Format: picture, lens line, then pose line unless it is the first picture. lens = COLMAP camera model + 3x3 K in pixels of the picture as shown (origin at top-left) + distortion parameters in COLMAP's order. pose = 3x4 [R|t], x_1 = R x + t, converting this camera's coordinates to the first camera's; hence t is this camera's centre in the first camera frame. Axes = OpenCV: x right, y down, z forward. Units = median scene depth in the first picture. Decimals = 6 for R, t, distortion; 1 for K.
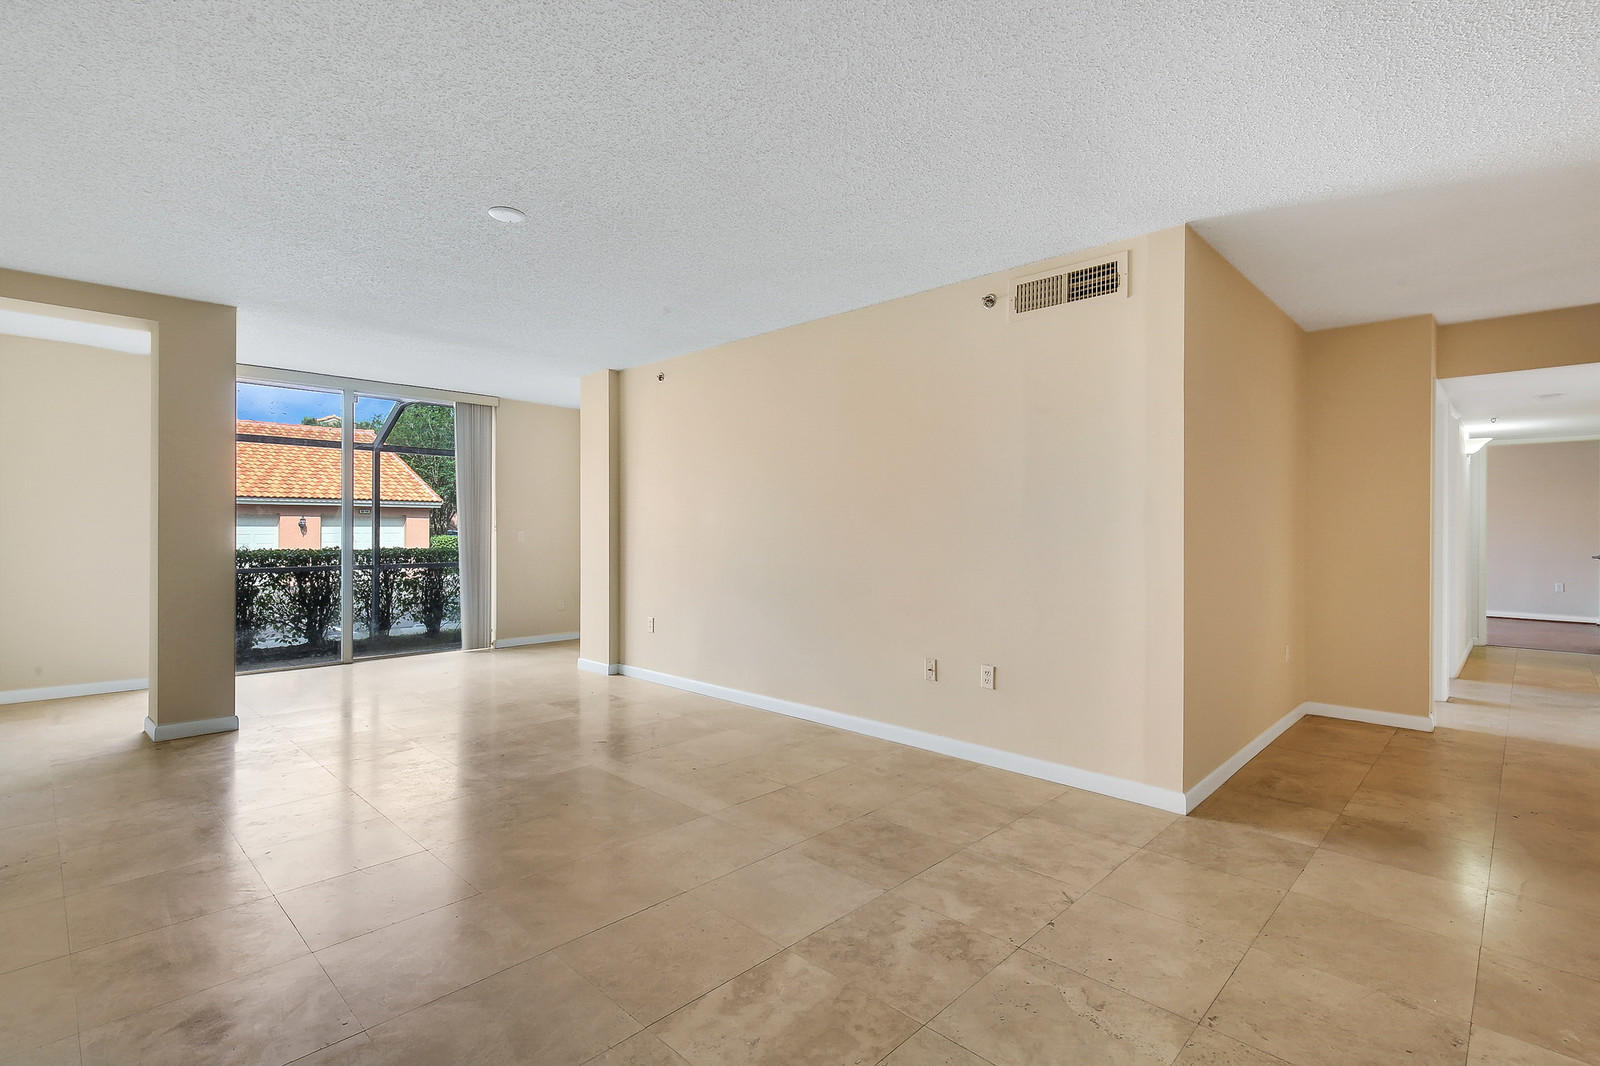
lens RADIAL K [[741.0, 0, 799.4], [0, 741.0, 538.7], [0, 0, 1]] dist [0.009883, -0.001756]
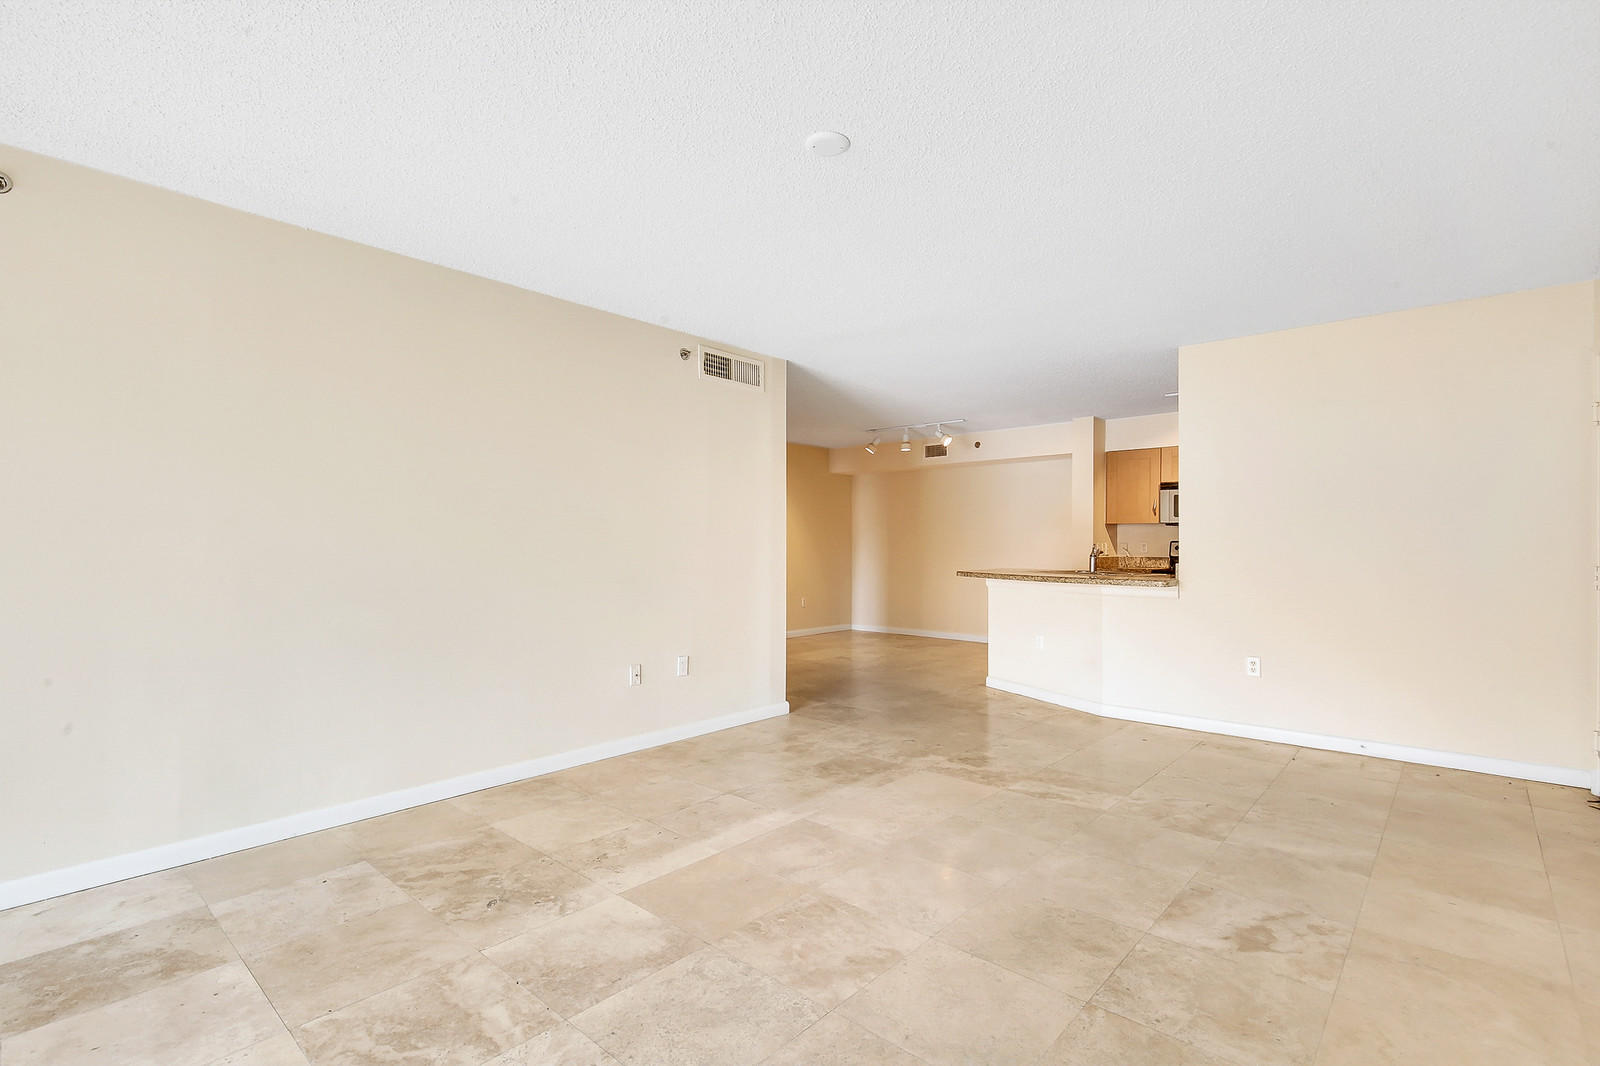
lens RADIAL K [[749.7, 0, 799.4], [0, 749.7, 542.2], [0, 0, 1]] dist [0.012897, -0.003283]
pose [[-0.040732, 0.000662, 0.999170, -1.164680], [0.011259, 0.999937, -0.000203, -0.013231], [-0.999107, 0.011242, -0.040737, 1.037866]]
